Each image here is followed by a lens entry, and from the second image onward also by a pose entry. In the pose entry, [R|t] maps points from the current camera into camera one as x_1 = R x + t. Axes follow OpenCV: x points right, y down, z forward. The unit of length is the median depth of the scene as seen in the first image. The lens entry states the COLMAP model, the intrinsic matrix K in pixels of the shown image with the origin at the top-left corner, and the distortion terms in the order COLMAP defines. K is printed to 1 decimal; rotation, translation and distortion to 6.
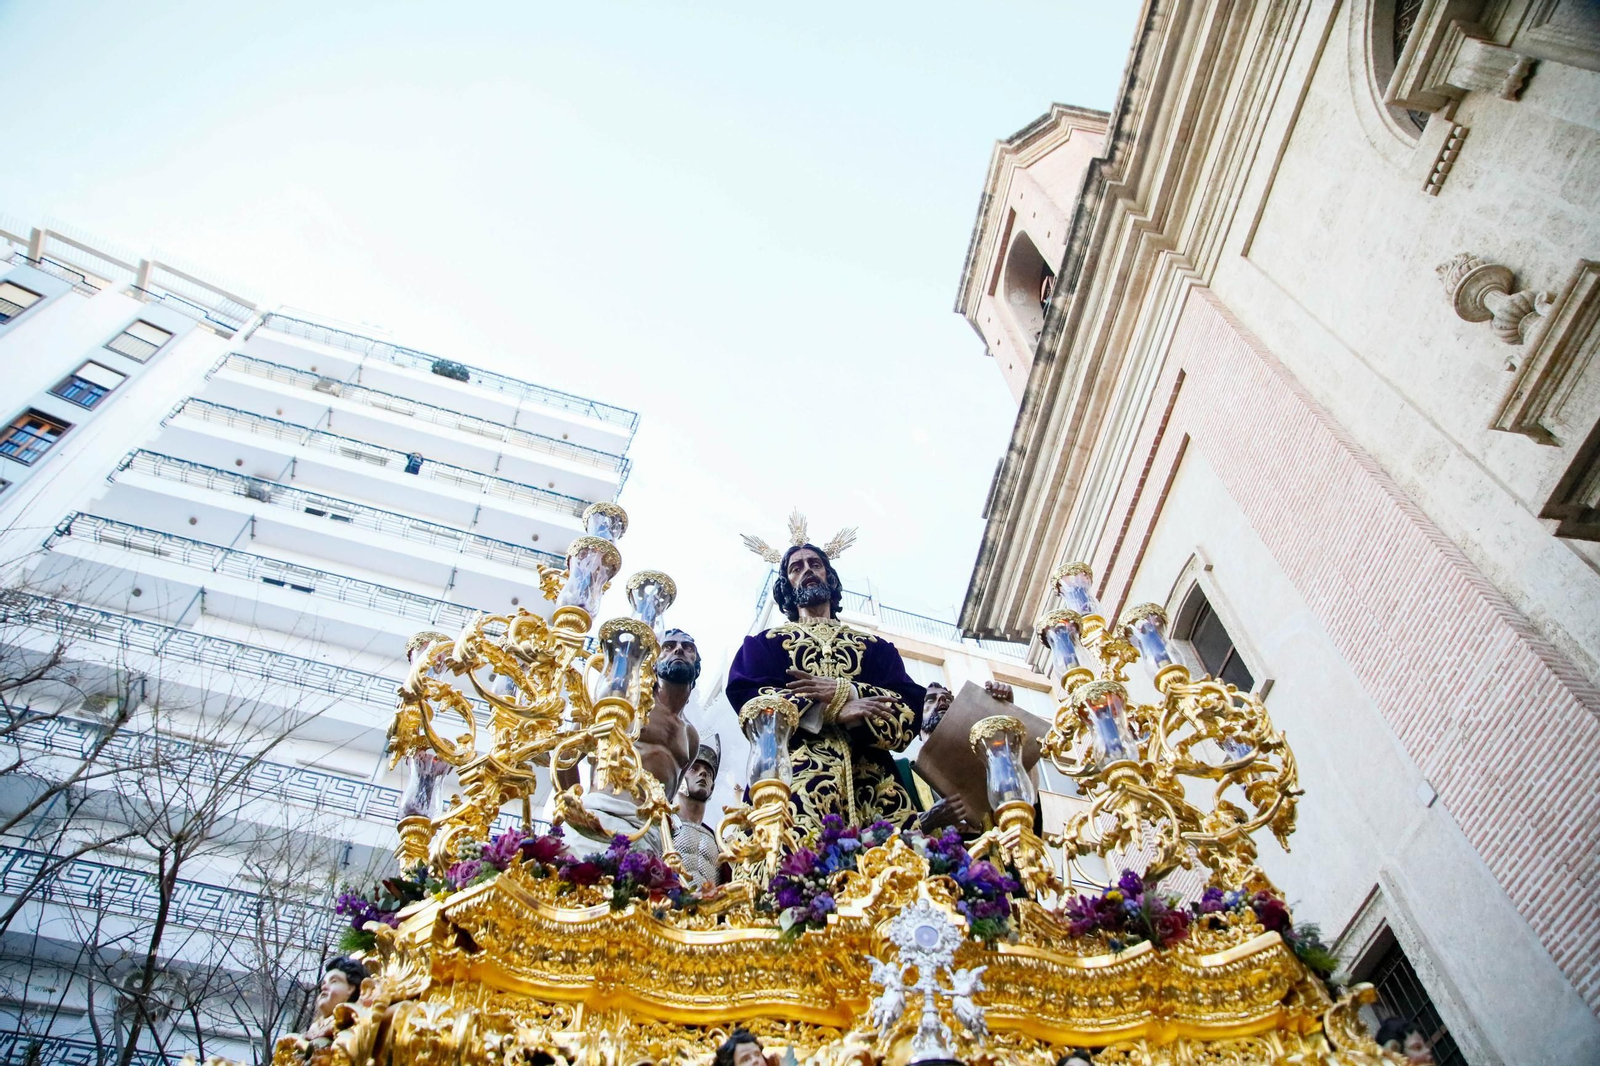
lens RADIAL K [[1091.8, 0, 800.0], [0, 1091.8, 533.0], [0, 0, 1]] dist [-0.134044, 0.096360]
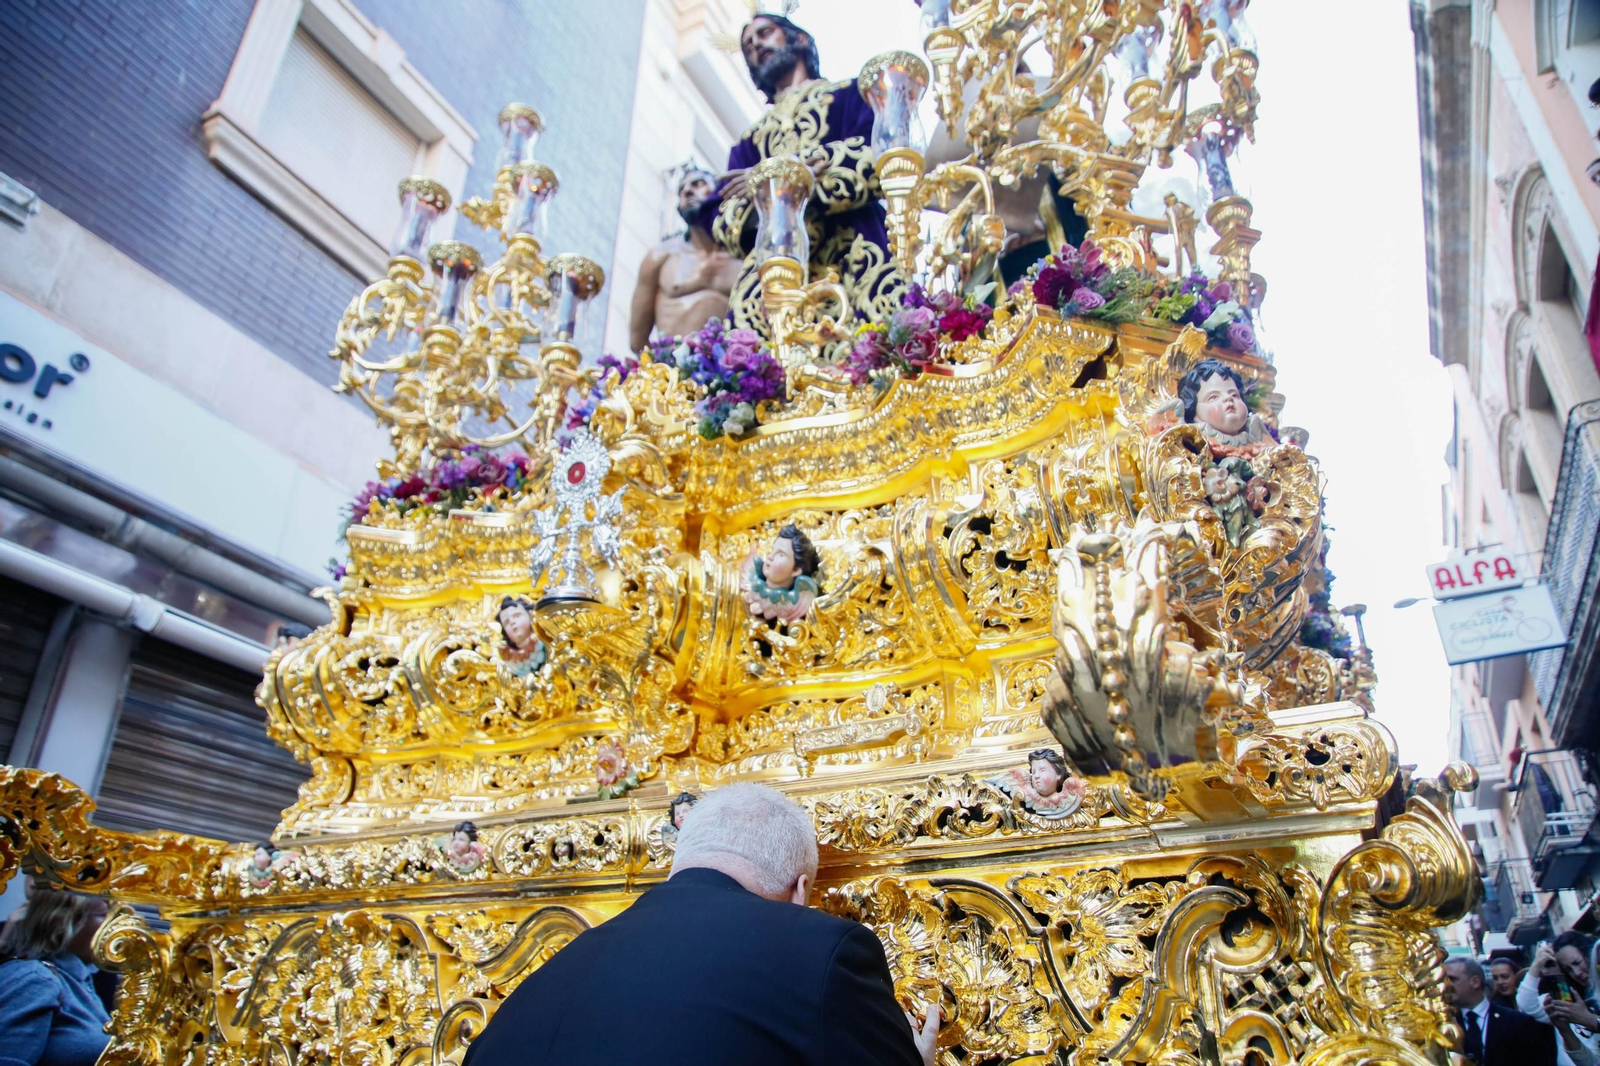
lens RADIAL K [[1091.8, 0, 800.0], [0, 1091.8, 533.0], [0, 0, 1]] dist [-0.134044, 0.096360]
pose [[0.783010, -0.259183, -0.565437, 0.794347], [0.489744, 0.817317, 0.303552, 0.213042], [0.383466, -0.514603, 0.766901, 0.285917]]
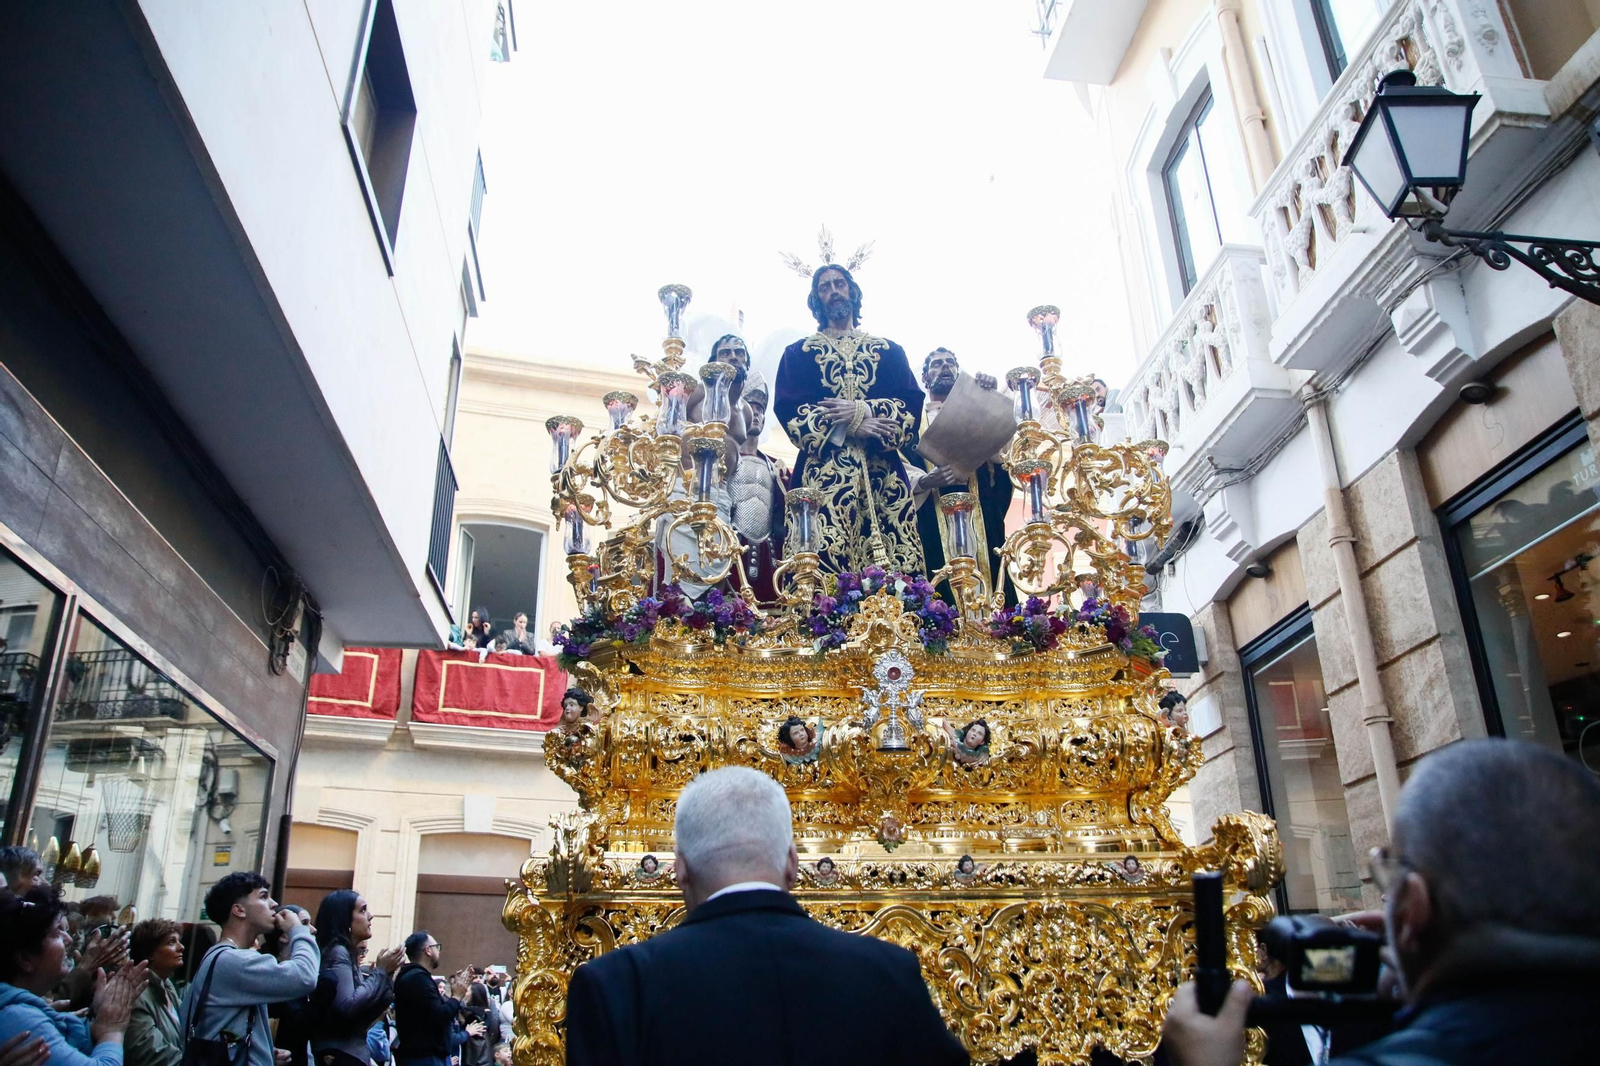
lens RADIAL K [[1216.7, 0, 804.7], [0, 1216.7, 528.1], [0, 0, 1]] dist [-0.087709, 0.001564]
pose [[0.998782, -0.014104, -0.047281, 0.066714], [0.037165, 0.845352, 0.532915, -0.898962], [0.032453, -0.534024, 0.844846, -0.582622]]
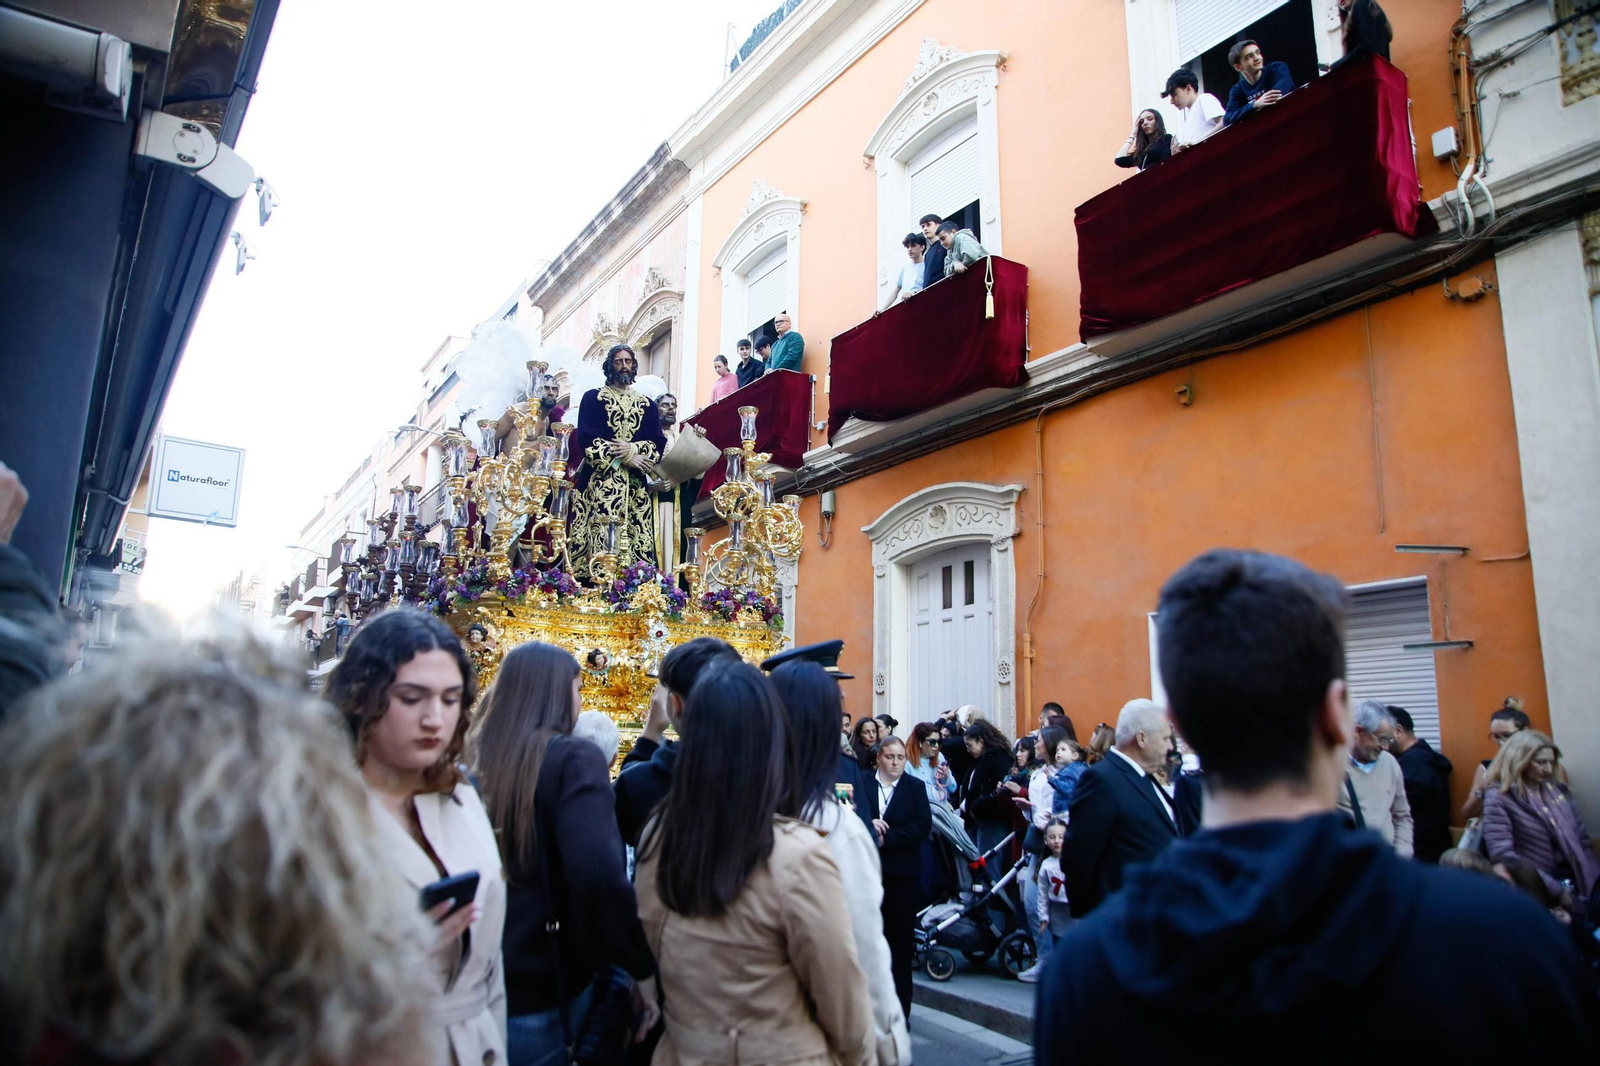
lens RADIAL K [[1115.8, 0, 796.8], [0, 1115.8, 524.0], [0, 0, 1]] dist [-0.113090, 0.096206]
pose [[0.919642, 0.120751, 0.373736, -0.791363], [-0.341062, 0.717412, 0.607451, -2.037481], [-0.194772, -0.686105, 0.700945, -1.220033]]
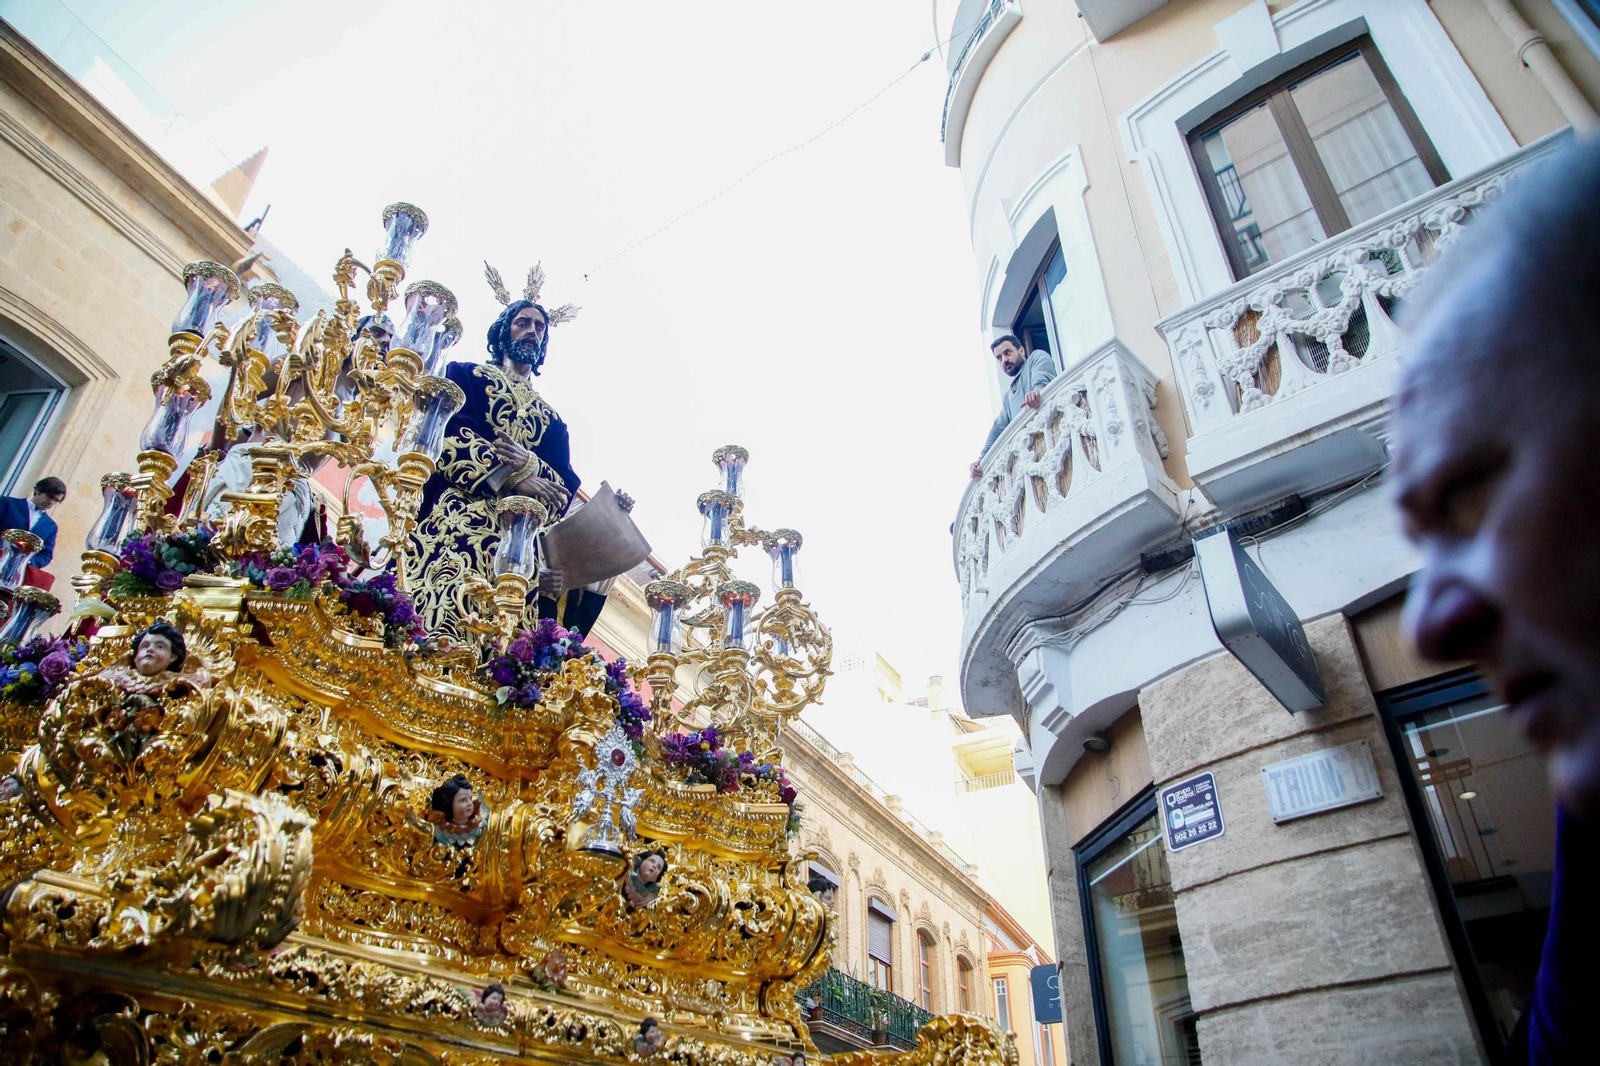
lens RADIAL K [[1115.8, 0, 796.8], [0, 1115.8, 524.0], [0, 0, 1]] dist [-0.113090, 0.096206]
pose [[0.756556, 0.393822, 0.522042, -0.546593], [-0.531772, 0.835127, 0.140648, -0.186986], [-0.380580, -0.384015, 0.841244, -0.157118]]
